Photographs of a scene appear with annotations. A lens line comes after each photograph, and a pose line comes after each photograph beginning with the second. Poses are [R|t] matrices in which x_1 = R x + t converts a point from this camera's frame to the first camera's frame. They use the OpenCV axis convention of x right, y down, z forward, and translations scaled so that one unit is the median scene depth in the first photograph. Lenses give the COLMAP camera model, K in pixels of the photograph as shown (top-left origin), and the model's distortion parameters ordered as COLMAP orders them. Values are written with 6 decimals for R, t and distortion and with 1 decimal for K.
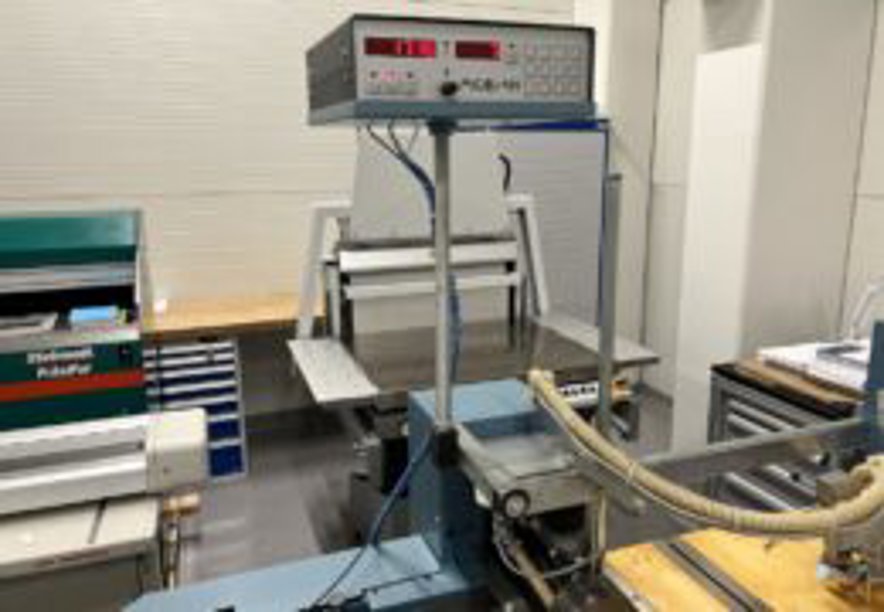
lens RADIAL K [[663.0, 0, 442.0], [0, 663.0, 306.0], [0, 0, 1]] dist [0.081297, -0.099443]
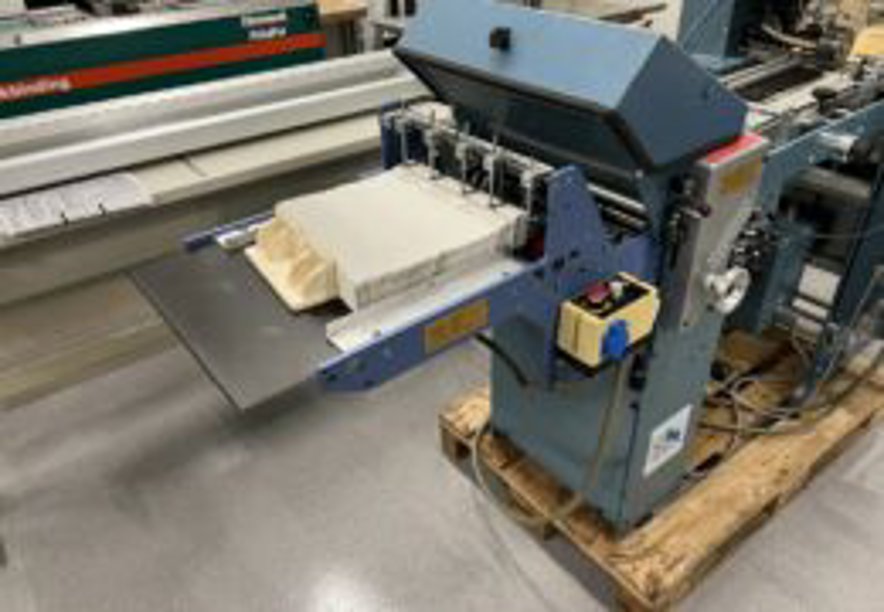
lens RADIAL K [[676.1, 0, 442.0], [0, 676.1, 306.0], [0, 0, 1]] dist [0.018893, -0.001218]
pose [[0.945530, -0.185484, 0.267525, -0.657174], [0.085480, 0.934424, 0.345753, 0.152020], [-0.314113, -0.304051, 0.899381, -0.303731]]
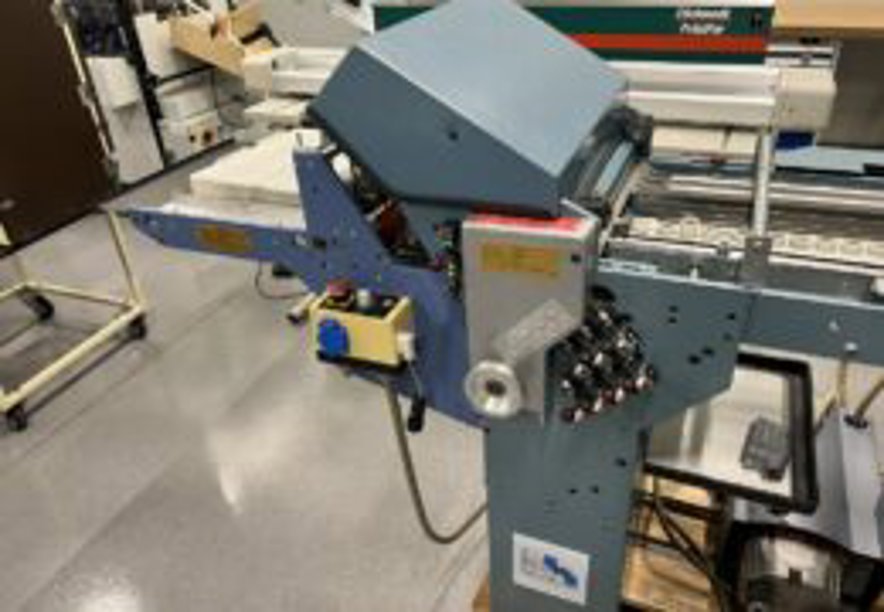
lens RADIAL K [[663.0, 0, 442.0], [0, 663.0, 306.0], [0, 0, 1]] dist [0.081297, -0.099443]
pose [[0.728369, 0.336702, -0.596750, -0.039036], [-0.110665, 0.917306, 0.382495, 0.134425], [0.676189, -0.212558, 0.705399, -0.199142]]
